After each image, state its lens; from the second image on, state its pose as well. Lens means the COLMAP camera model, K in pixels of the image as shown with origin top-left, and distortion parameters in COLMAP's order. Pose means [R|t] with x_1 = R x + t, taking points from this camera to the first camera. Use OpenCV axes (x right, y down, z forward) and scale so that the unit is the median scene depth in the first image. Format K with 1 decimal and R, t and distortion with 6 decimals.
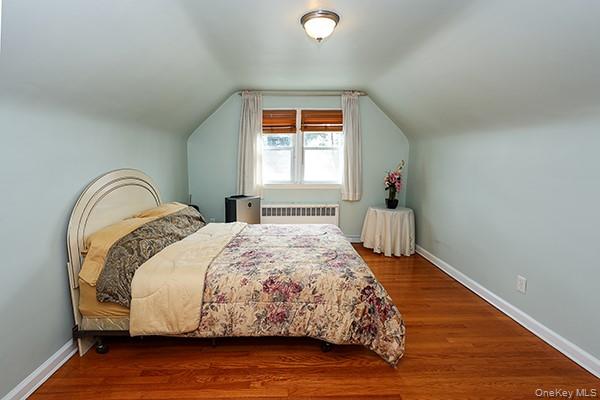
lens RADIAL K [[290.7, 0, 299.8], [0, 290.7, 196.5], [0, 0, 1]] dist [0.001334, -0.000035]
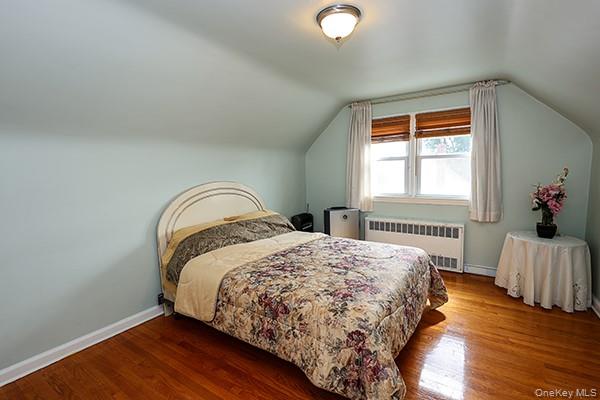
lens RADIAL K [[280.7, 0, 300.0], [0, 280.7, 200.0], [0, 0, 1]] dist [-0.003240, -0.000024]
pose [[0.814225, 0.041877, -0.579037, 0.228262], [-0.052685, 0.998609, -0.001863, -0.017384], [0.578154, 0.032023, 0.815299, 0.113290]]
